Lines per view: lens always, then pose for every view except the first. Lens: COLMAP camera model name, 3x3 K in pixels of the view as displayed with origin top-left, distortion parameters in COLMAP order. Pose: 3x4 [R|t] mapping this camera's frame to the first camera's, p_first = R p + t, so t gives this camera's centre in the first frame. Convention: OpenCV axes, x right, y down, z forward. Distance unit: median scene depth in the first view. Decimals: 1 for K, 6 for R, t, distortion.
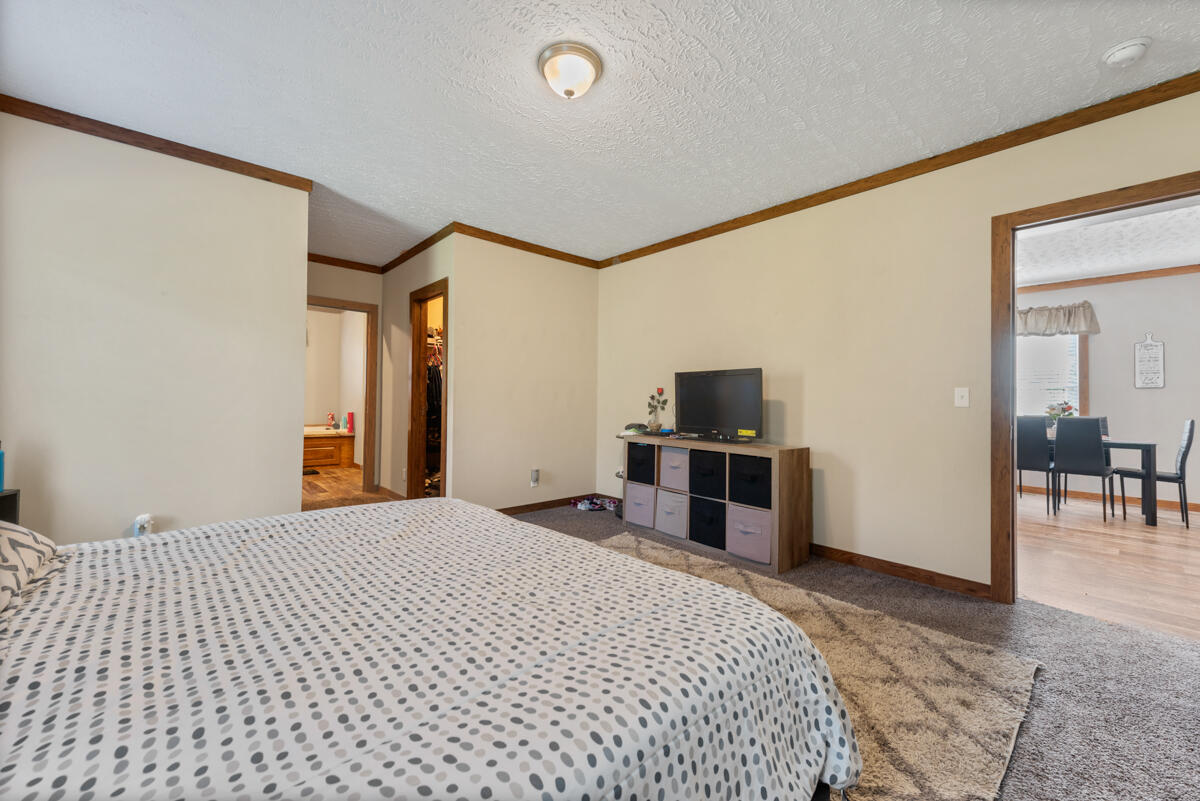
lens RADIAL K [[466.6, 0, 593.1], [0, 466.6, 395.3], [0, 0, 1]] dist [-0.003618, 0.000081]
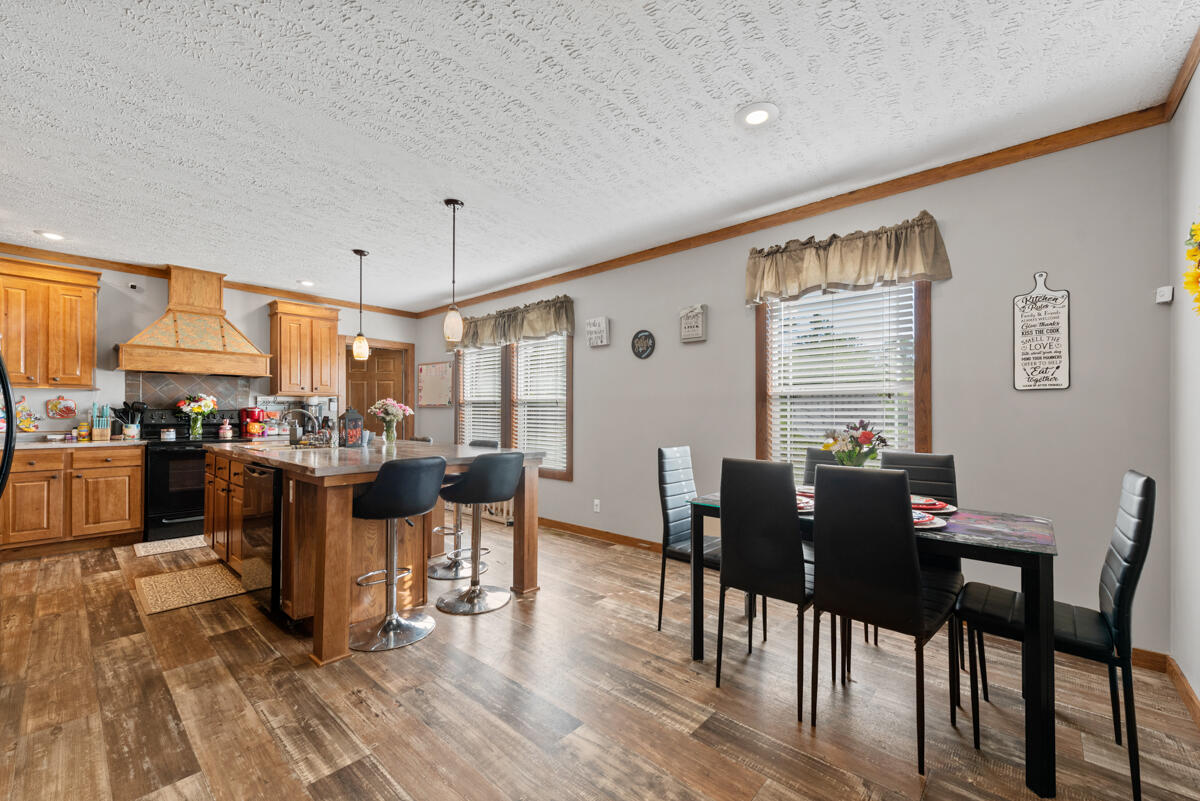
lens RADIAL K [[466.6, 0, 600.7], [0, 466.6, 408.1], [0, 0, 1]] dist [-0.003618, 0.000081]
pose [[0.994539, -0.000765, 0.104359, 0.675012], [0.000861, 0.999999, -0.000875, 0.000115], [-0.104358, 0.000960, 0.994539, 0.554237]]
